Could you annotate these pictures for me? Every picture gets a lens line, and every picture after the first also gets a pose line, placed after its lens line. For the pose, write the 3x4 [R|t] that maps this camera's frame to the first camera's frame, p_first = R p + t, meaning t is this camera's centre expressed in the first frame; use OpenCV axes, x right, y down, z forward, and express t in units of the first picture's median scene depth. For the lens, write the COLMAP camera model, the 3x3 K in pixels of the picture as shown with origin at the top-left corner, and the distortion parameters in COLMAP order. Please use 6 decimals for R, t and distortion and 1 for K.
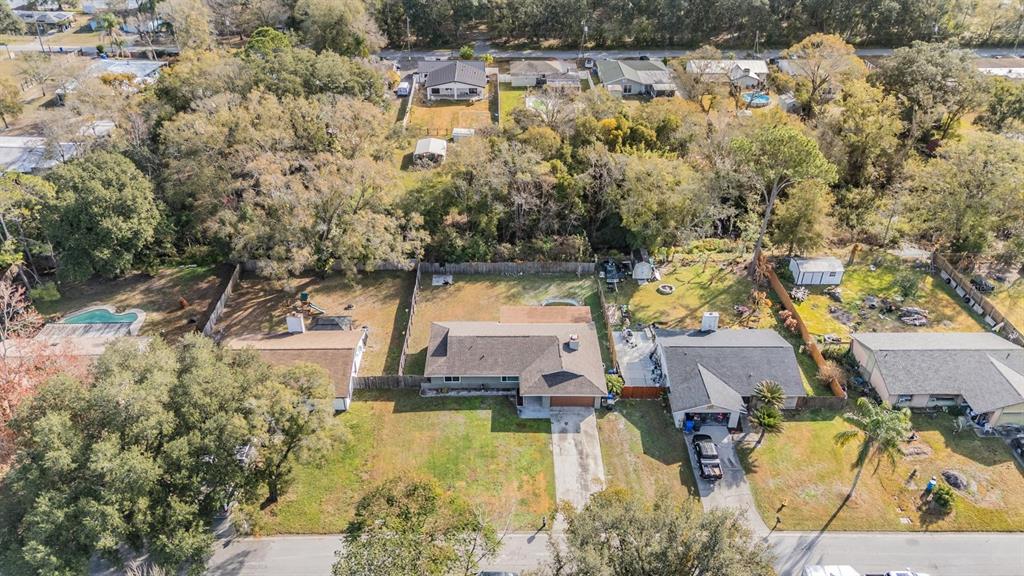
lens RADIAL K [[766.0, 0, 502.8], [0, 766.0, 292.1], [0, 0, 1]] dist [0.063514, -0.053031]
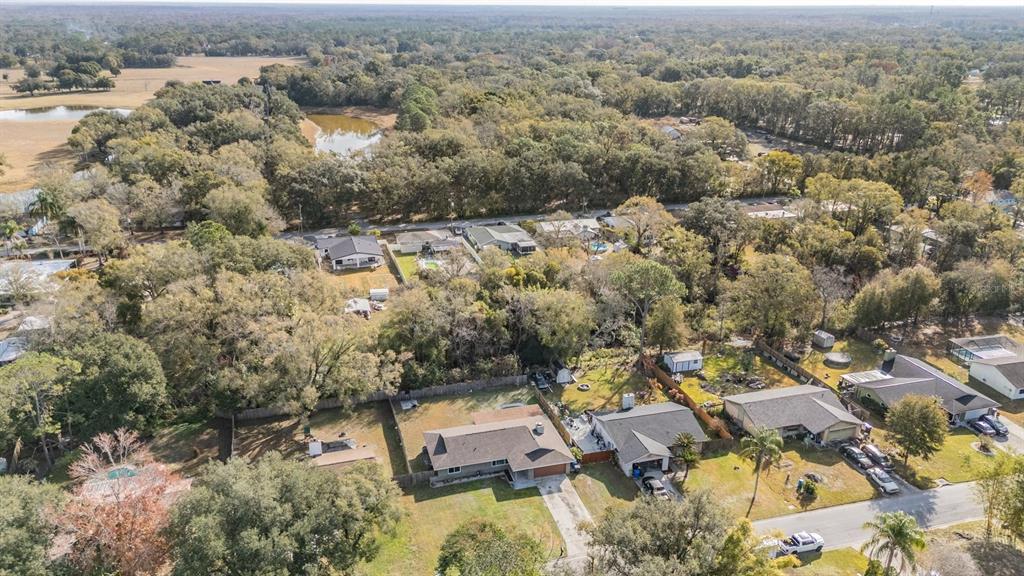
lens RADIAL K [[766.0, 0, 515.8], [0, 766.0, 287.1], [0, 0, 1]] dist [0.063514, -0.053031]
pose [[0.961161, -0.094746, 0.259216, -0.217349], [0.148909, 0.968818, -0.198036, 0.070683], [-0.232370, 0.228944, 0.945298, -0.237918]]
